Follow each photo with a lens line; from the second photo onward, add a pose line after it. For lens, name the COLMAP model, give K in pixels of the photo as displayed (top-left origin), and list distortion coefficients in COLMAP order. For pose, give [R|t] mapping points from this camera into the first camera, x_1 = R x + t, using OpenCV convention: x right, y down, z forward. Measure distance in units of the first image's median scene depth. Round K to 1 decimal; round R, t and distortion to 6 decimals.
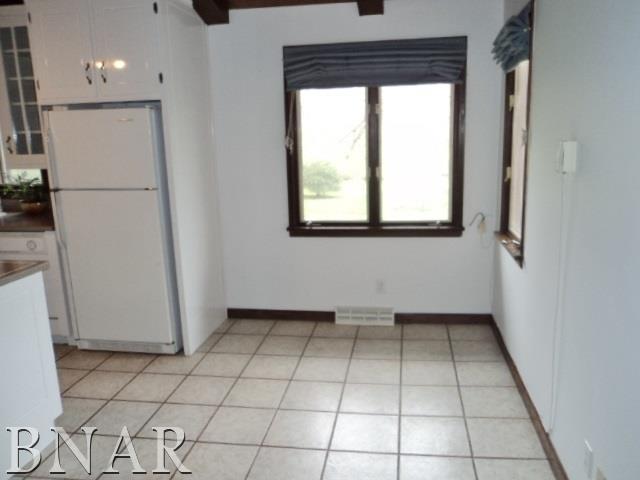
lens RADIAL K [[495.8, 0, 322.5], [0, 495.8, 240.7], [0, 0, 1]] dist [-0.040428, 0.008578]
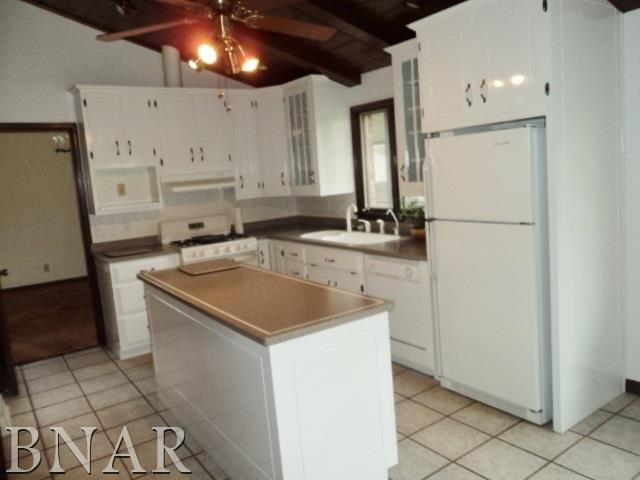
lens RADIAL K [[495.8, 0, 326.0], [0, 495.8, 240.7], [0, 0, 1]] dist [-0.040428, 0.008578]
pose [[0.693895, 0.065059, -0.717131, 0.013216], [-0.087513, 0.996147, 0.005694, -0.047329], [0.714738, 0.058807, 0.696915, 0.167743]]
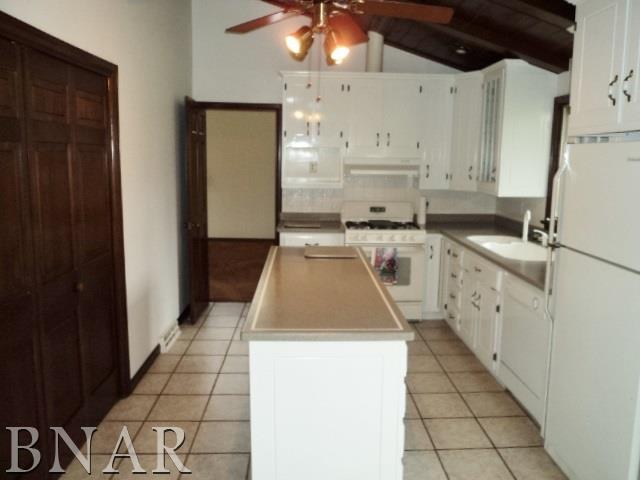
lens RADIAL K [[495.8, 0, 324.9], [0, 495.8, 239.7], [0, 0, 1]] dist [-0.040428, 0.008578]
pose [[0.196113, 0.176175, -0.964625, 0.122622], [-0.223833, 0.965799, 0.130883, -0.126623], [0.954693, 0.190247, 0.228839, 0.455224]]
